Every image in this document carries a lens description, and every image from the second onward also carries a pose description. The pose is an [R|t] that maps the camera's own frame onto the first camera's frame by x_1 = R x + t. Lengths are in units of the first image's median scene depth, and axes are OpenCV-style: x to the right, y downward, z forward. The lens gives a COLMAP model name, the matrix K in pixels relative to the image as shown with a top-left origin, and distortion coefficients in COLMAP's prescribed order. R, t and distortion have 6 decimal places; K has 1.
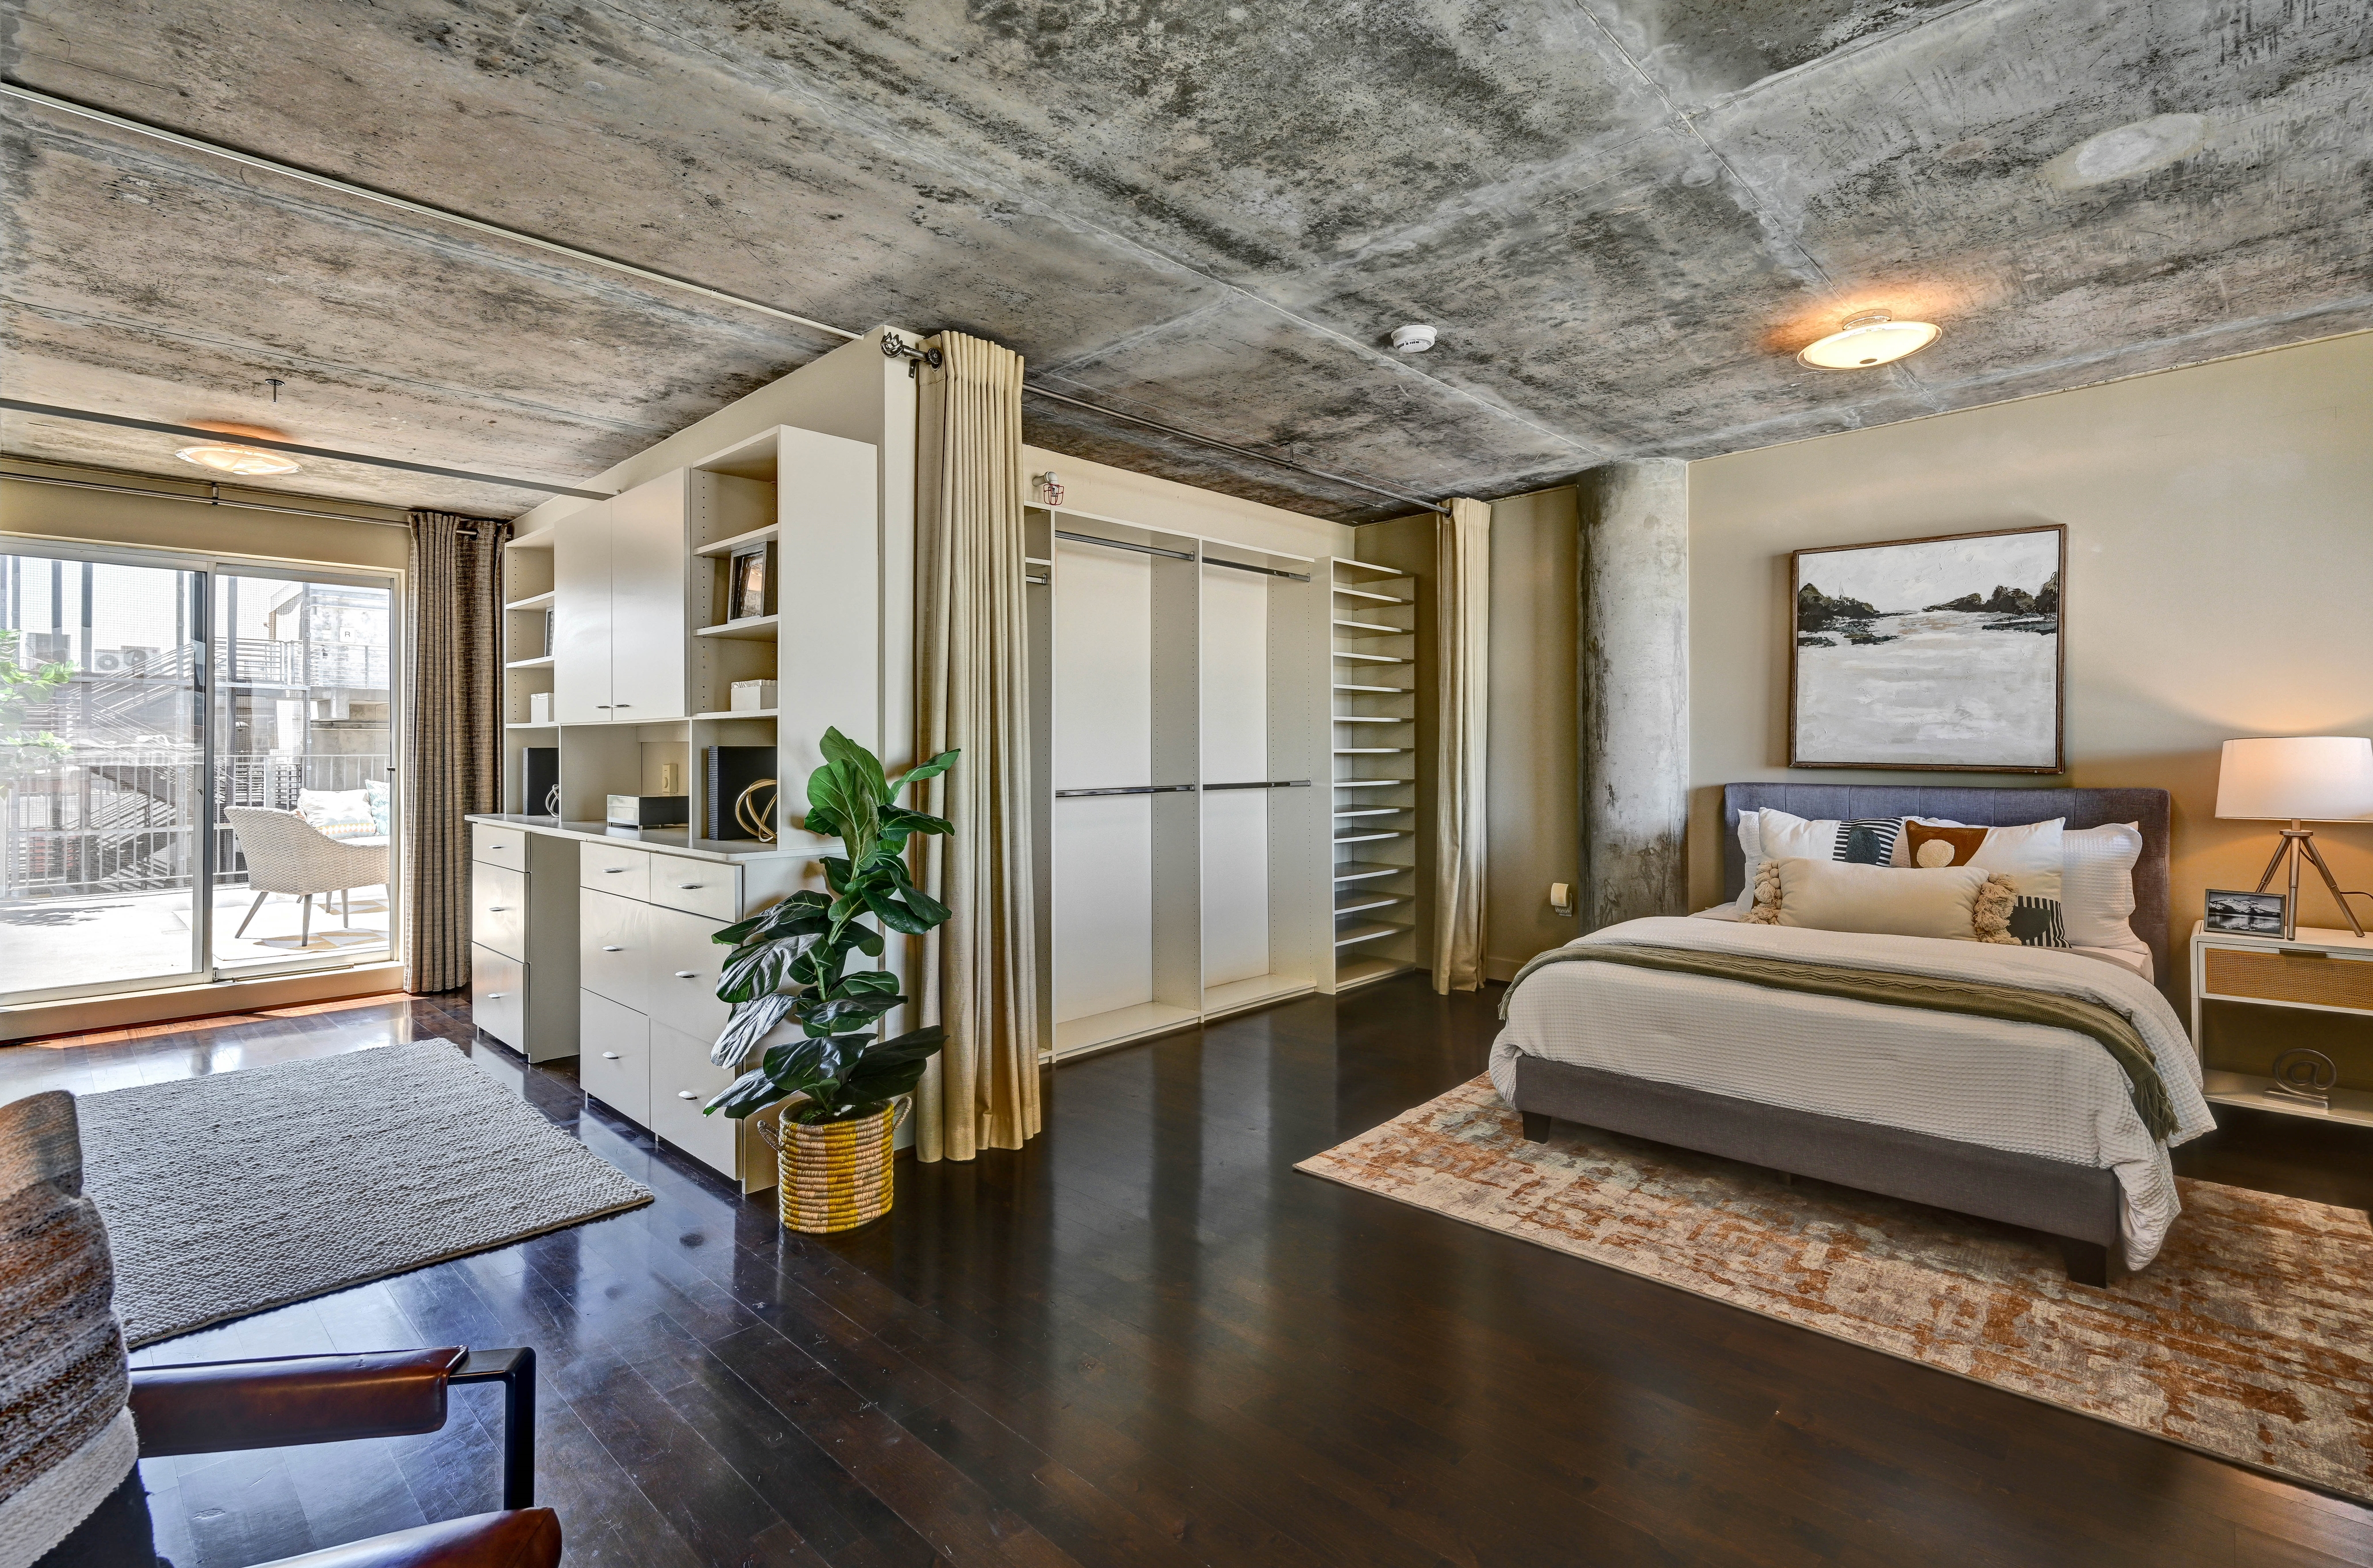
lens RADIAL K [[1101.4, 0, 1208.0], [0, 1101.4, 751.6], [0, 0, 1]] dist [-0.004223, -0.000396]
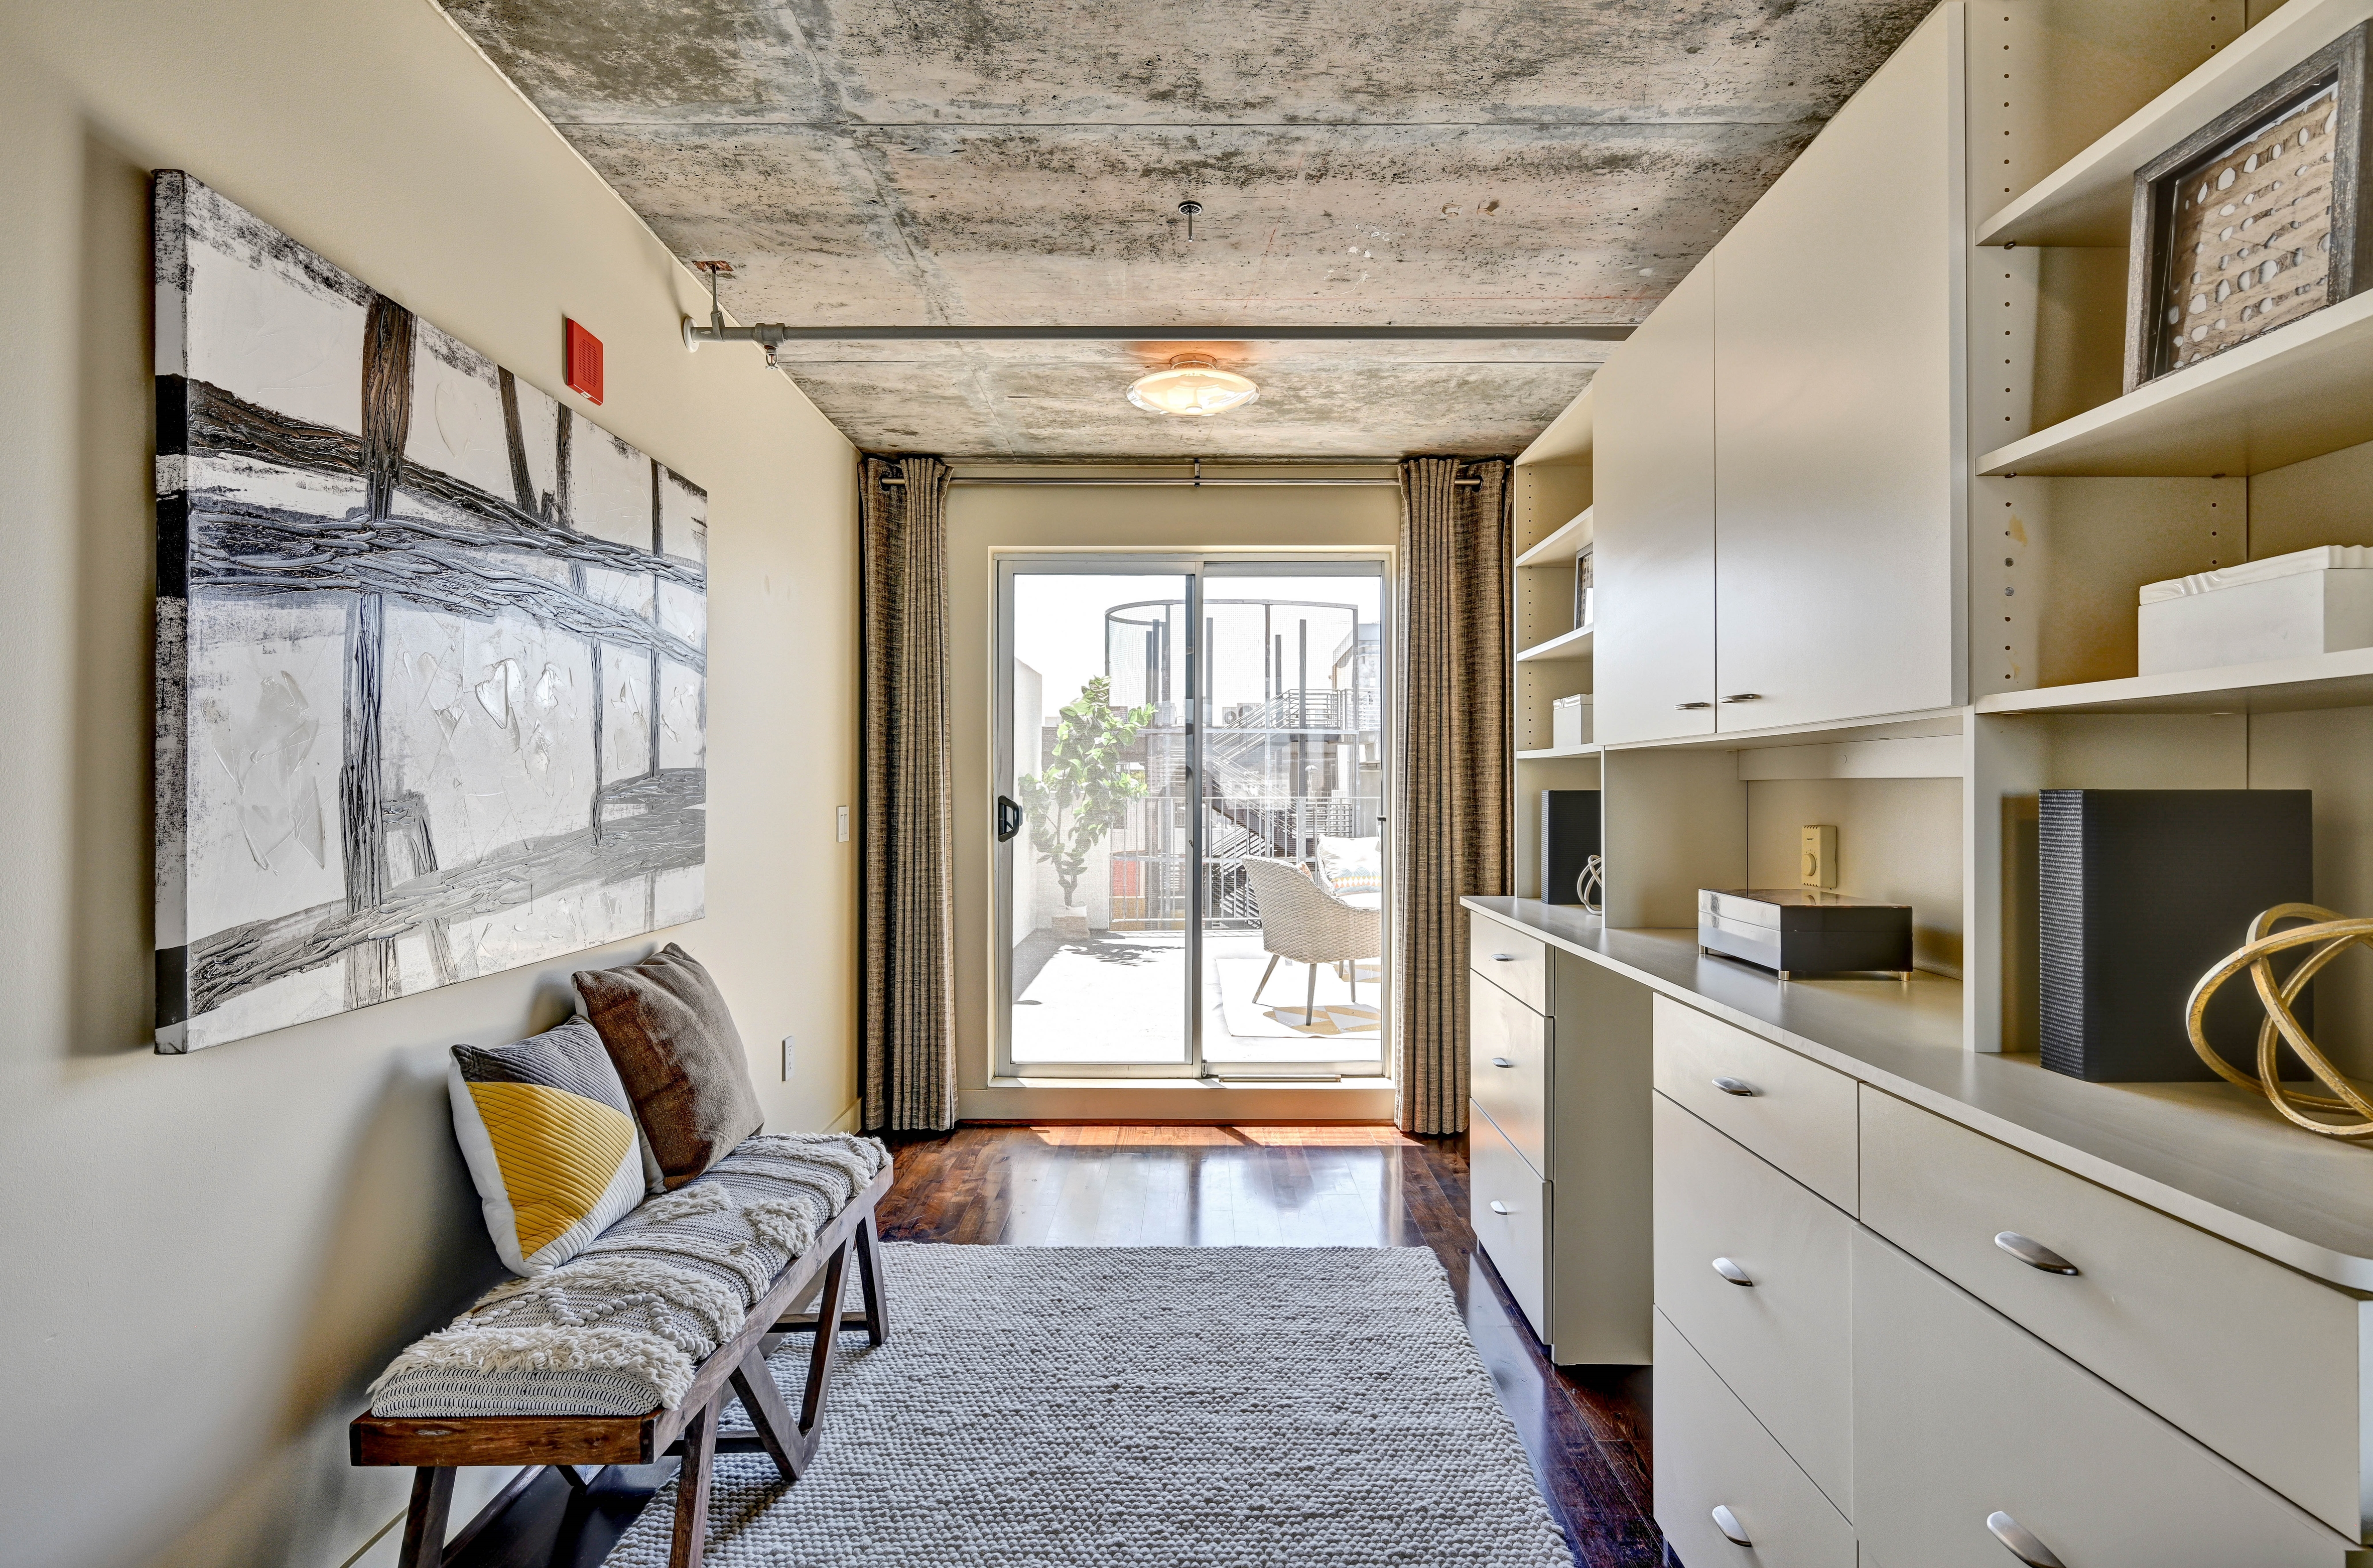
lens RADIAL K [[1231.1, 0, 1190.0], [0, 1231.1, 786.9], [0, 0, 1]] dist [-0.010039, -0.000745]
pose [[0.674865, -0.003126, -0.737935, -0.294590], [0.000668, 0.999993, -0.003624, -0.003386], [0.737941, 0.001953, 0.674863, 0.464115]]
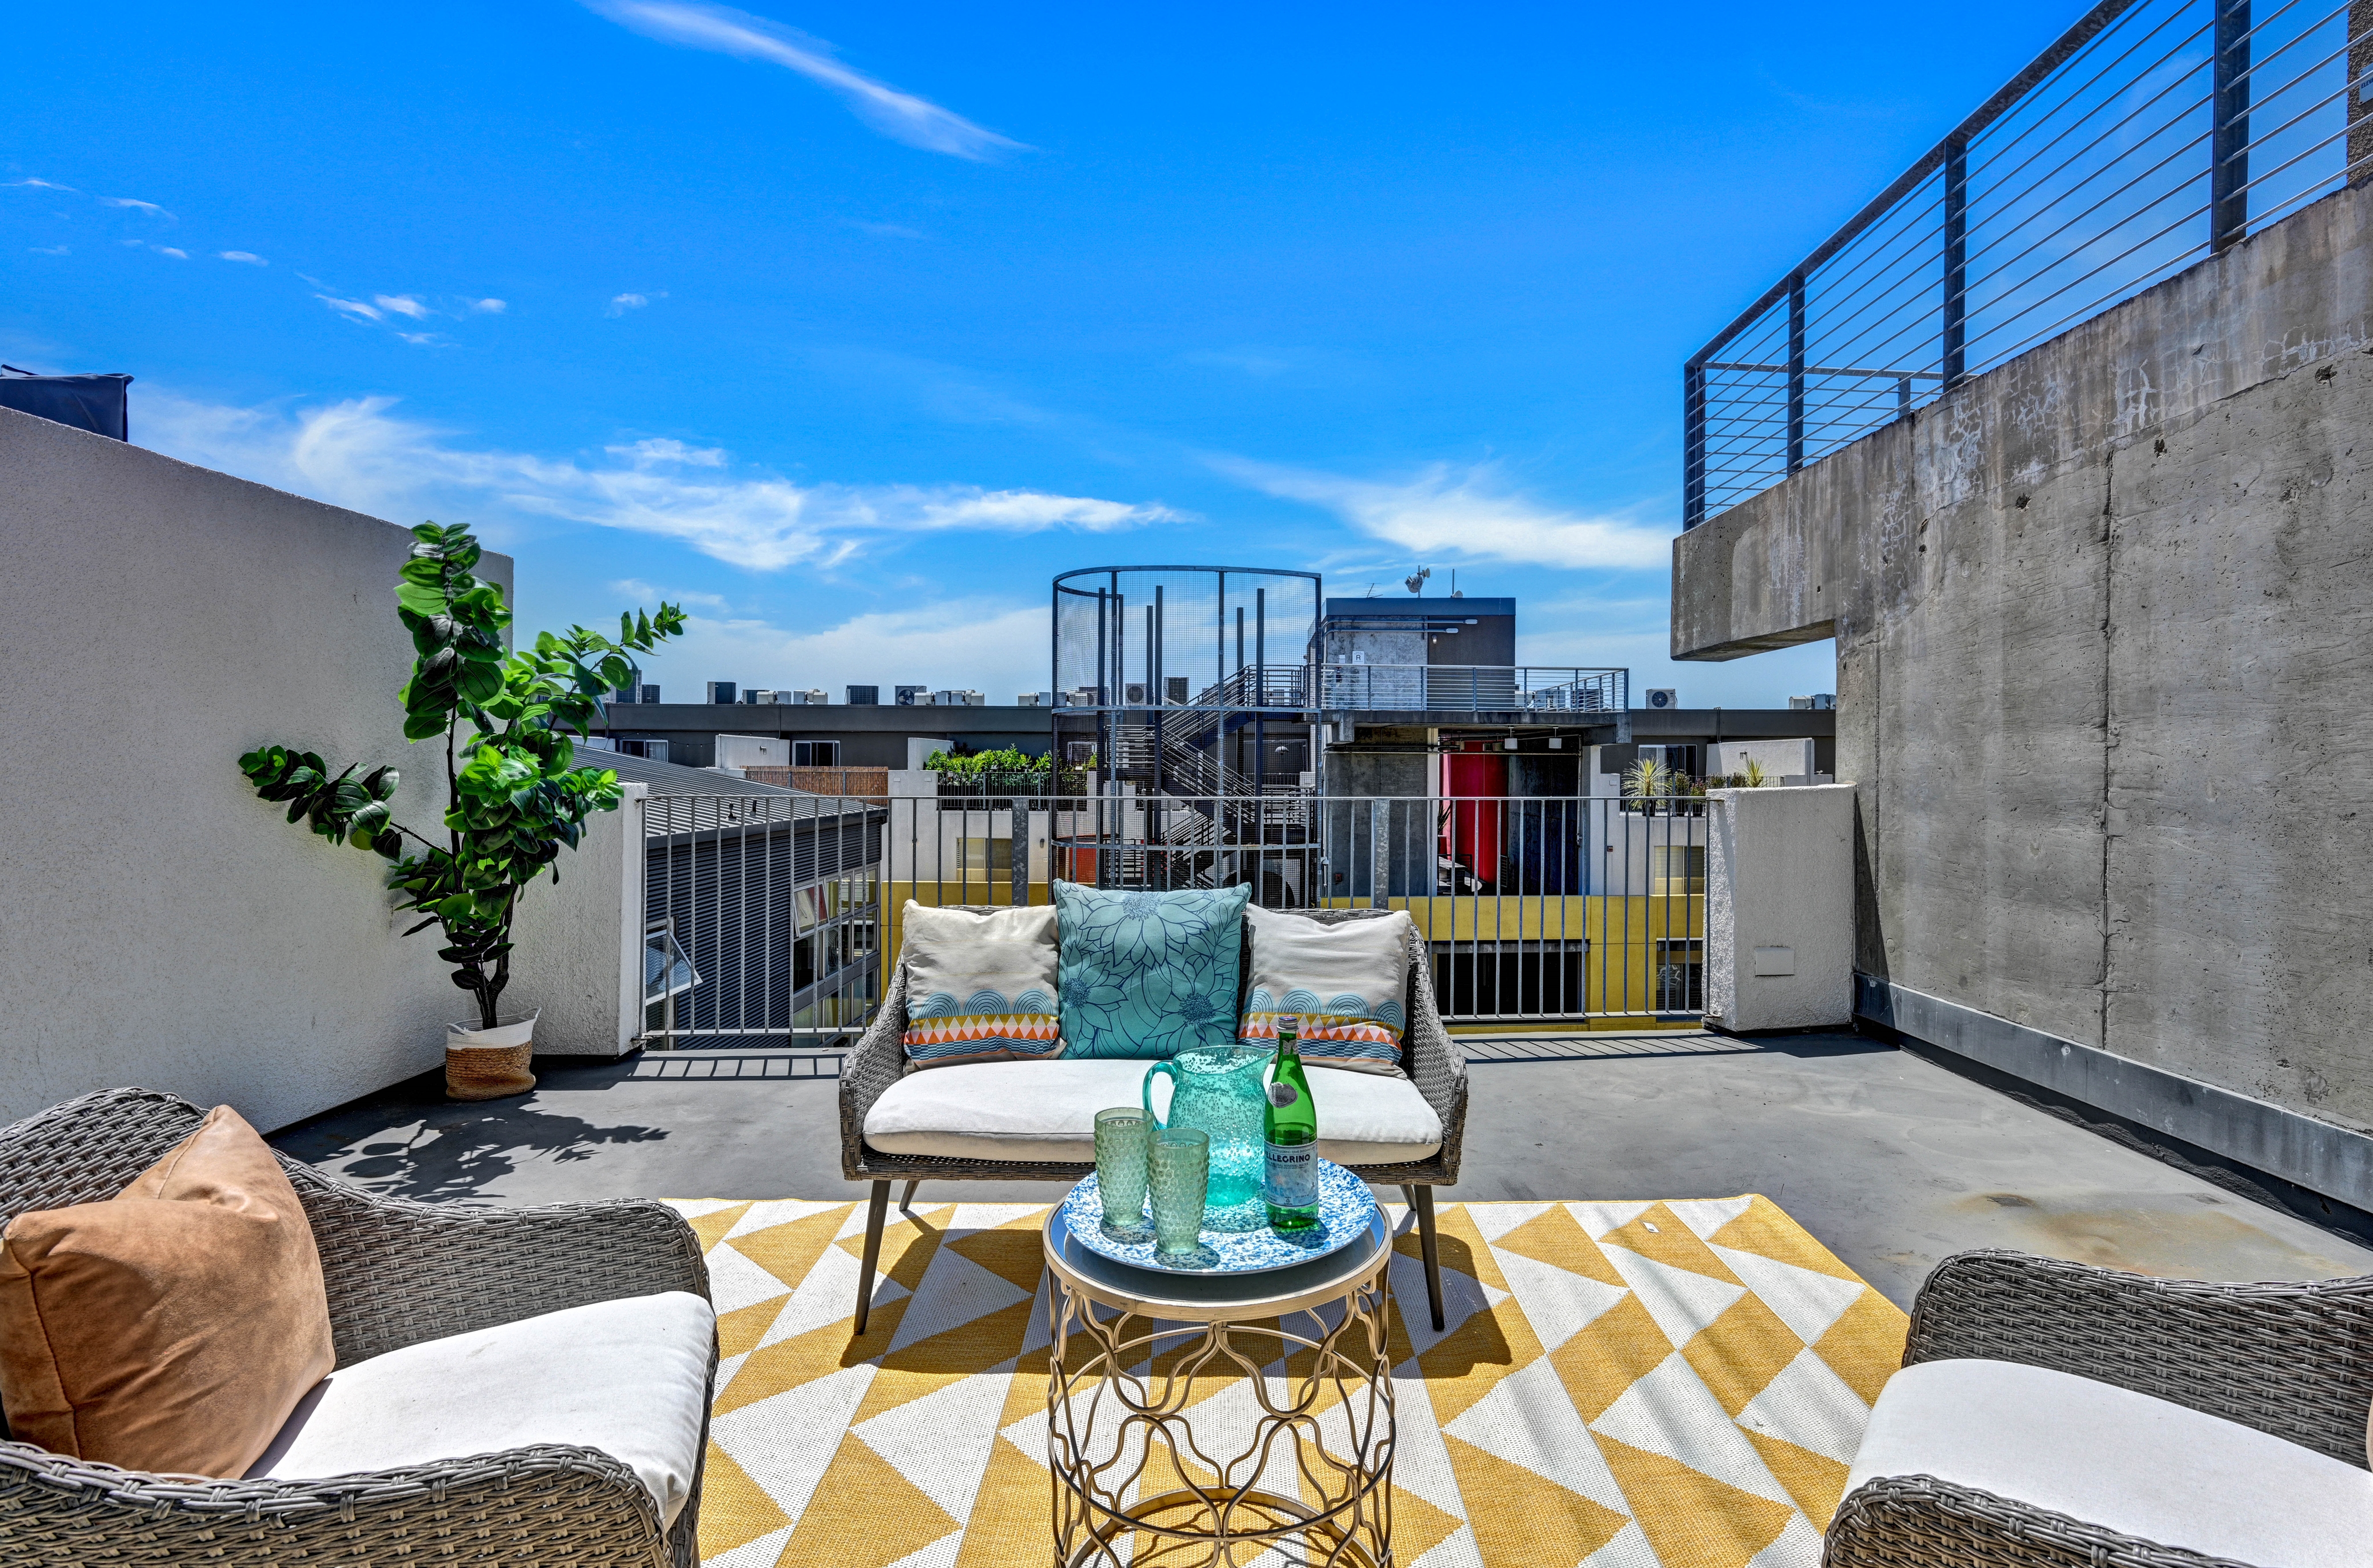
lens RADIAL K [[1101.4, 0, 1236.9], [0, 1101.4, 773.2], [0, 0, 1]] dist [-0.004223, -0.000396]
pose [[0.690338, 0.003816, -0.723477, -0.942812], [-0.003213, 0.999992, 0.002209, -0.021543], [0.723480, 0.000800, 0.690345, 1.623012]]
